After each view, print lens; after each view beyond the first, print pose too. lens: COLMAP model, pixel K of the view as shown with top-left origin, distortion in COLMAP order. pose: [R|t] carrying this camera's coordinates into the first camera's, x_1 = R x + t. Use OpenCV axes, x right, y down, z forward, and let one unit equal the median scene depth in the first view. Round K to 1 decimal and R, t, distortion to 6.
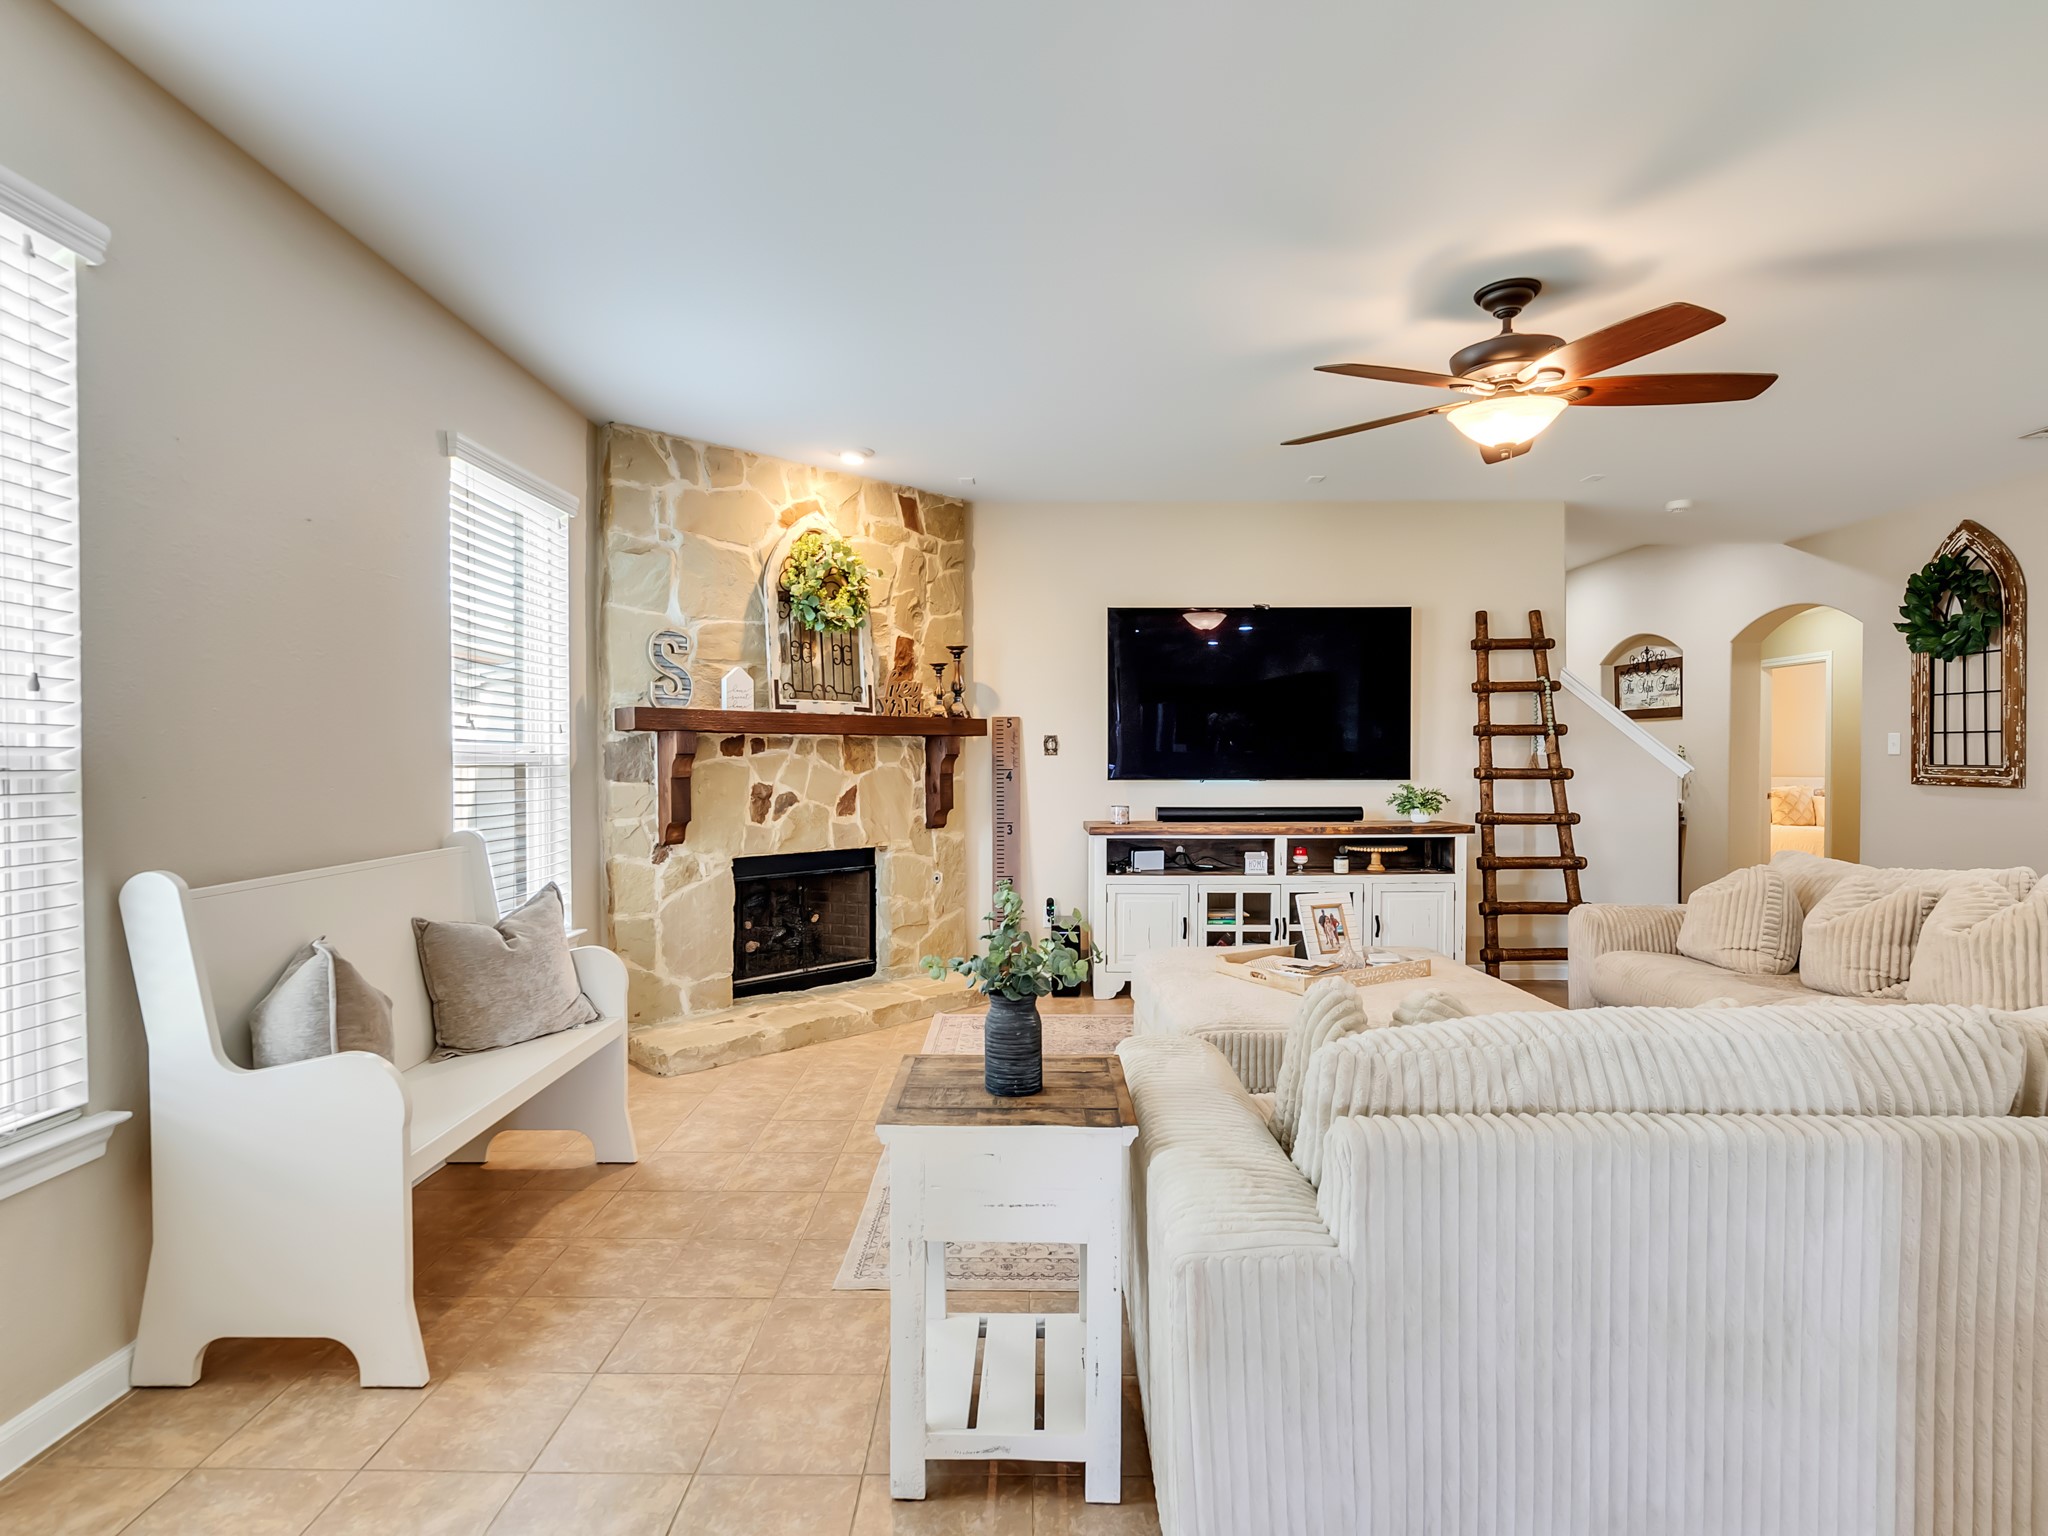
lens RADIAL K [[1046.0, 0, 1045.5], [0, 1046.0, 768.5], [0, 0, 1]] dist [-0.007864, 0.004877]
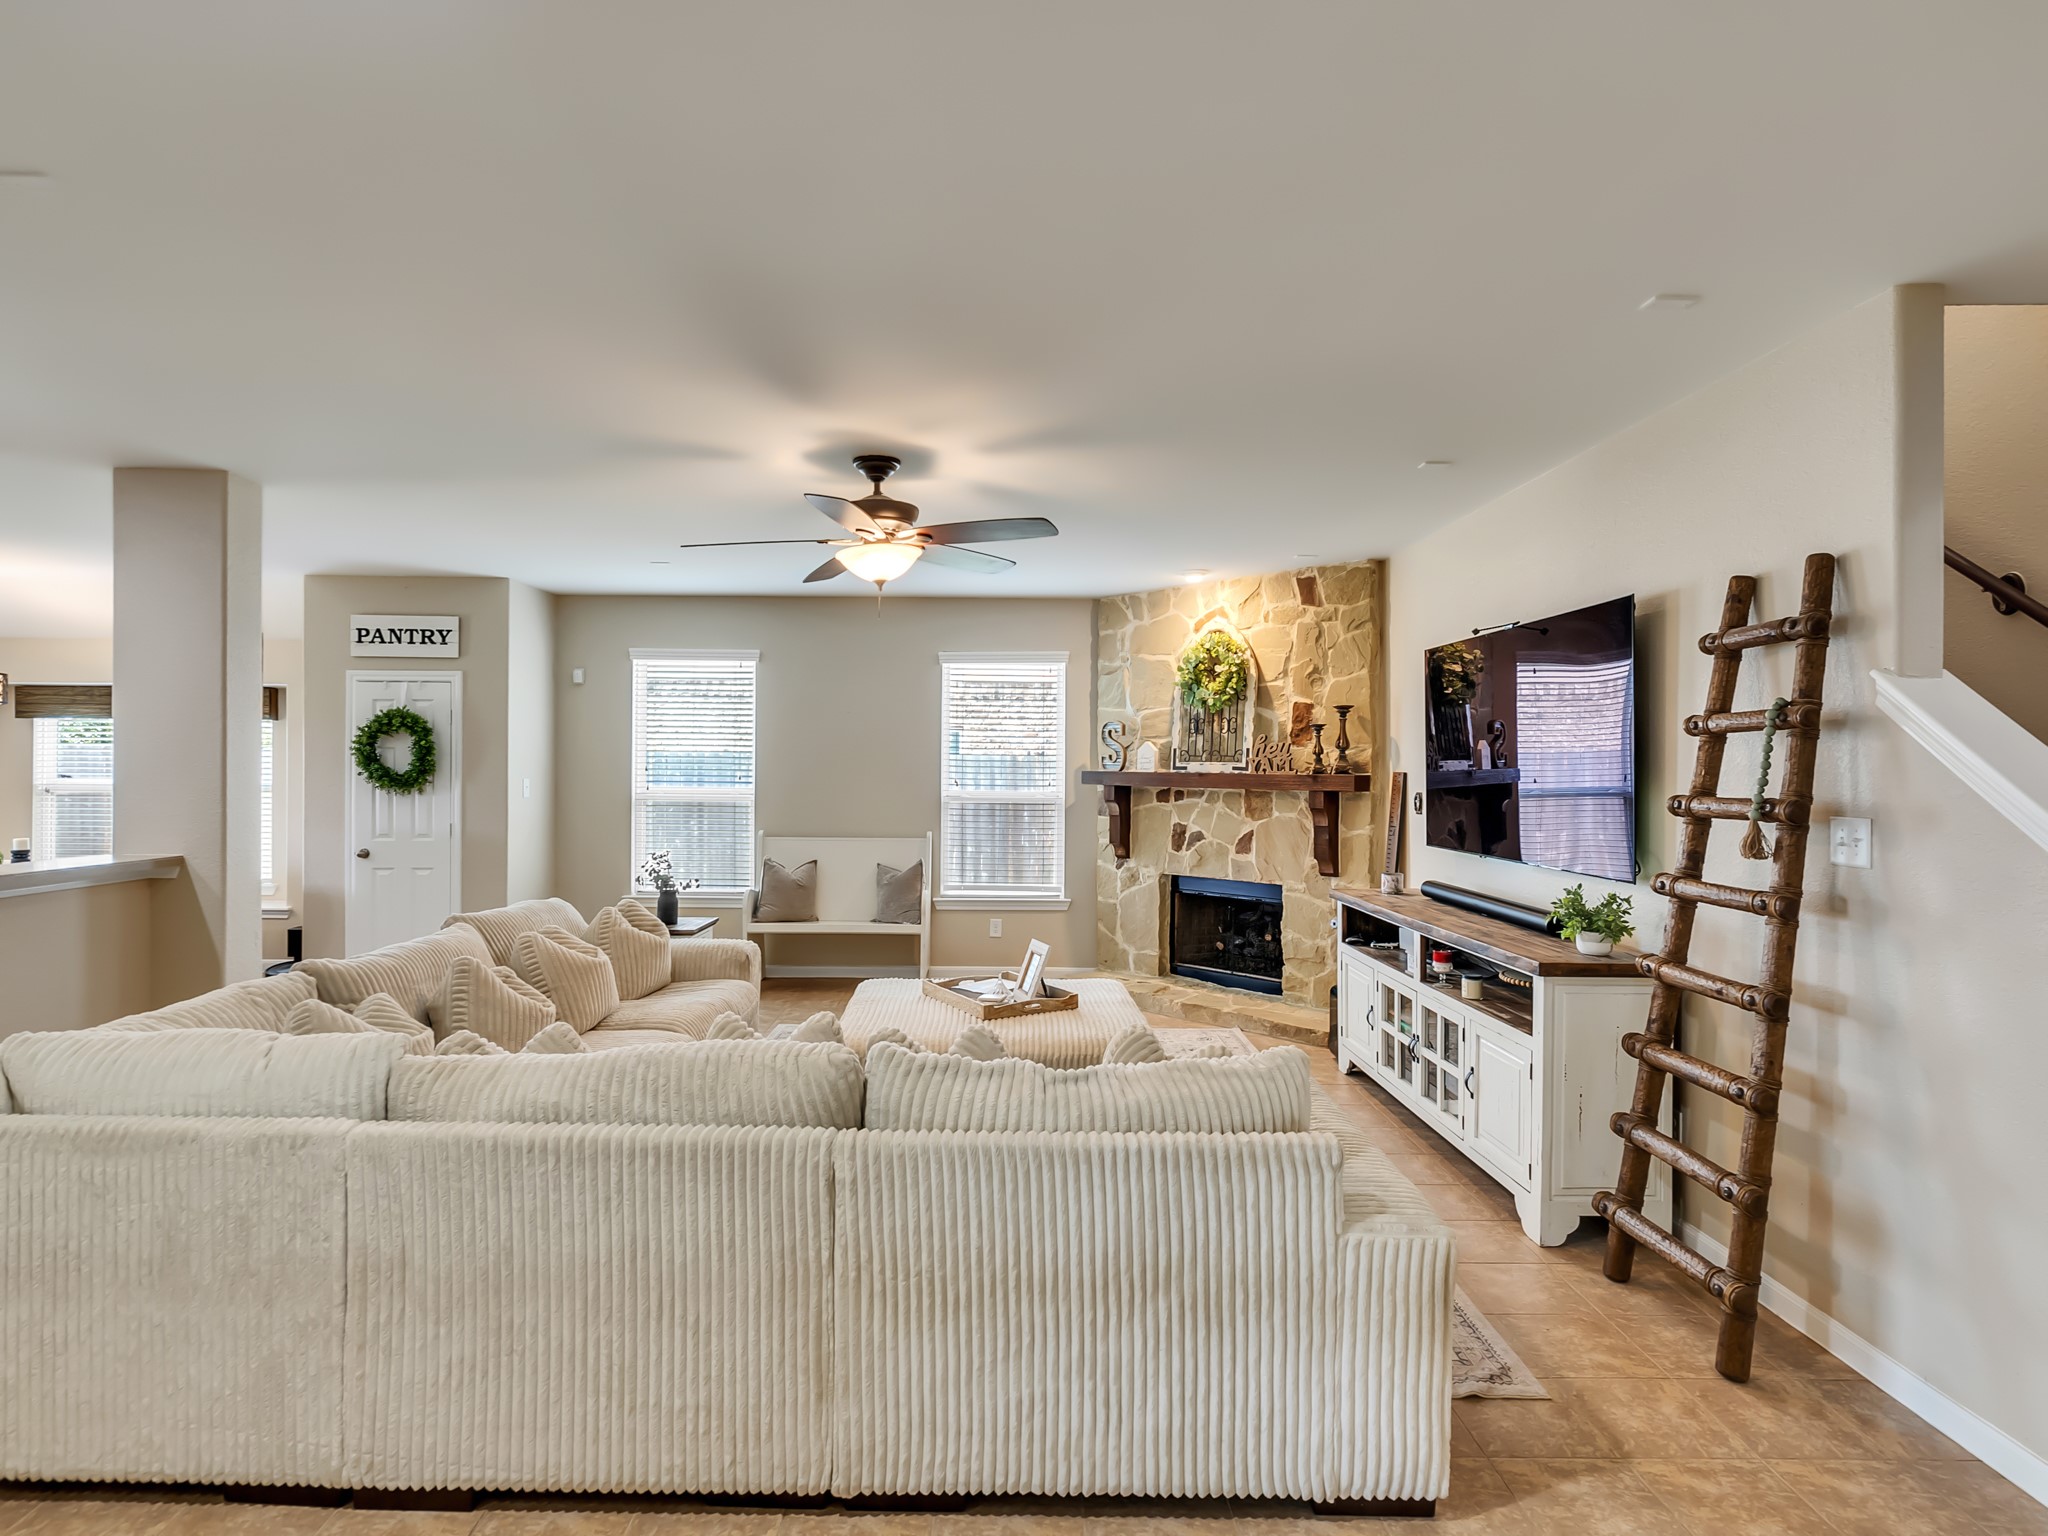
lens RADIAL K [[1046.0, 0, 1027.7], [0, 1046.0, 767.6], [0, 0, 1]] dist [-0.007864, 0.004877]
pose [[0.014550, 0.005624, -0.999878, 1.030159], [-0.019926, 0.999787, 0.005334, -0.058025], [0.999696, 0.019846, 0.014659, 0.720669]]
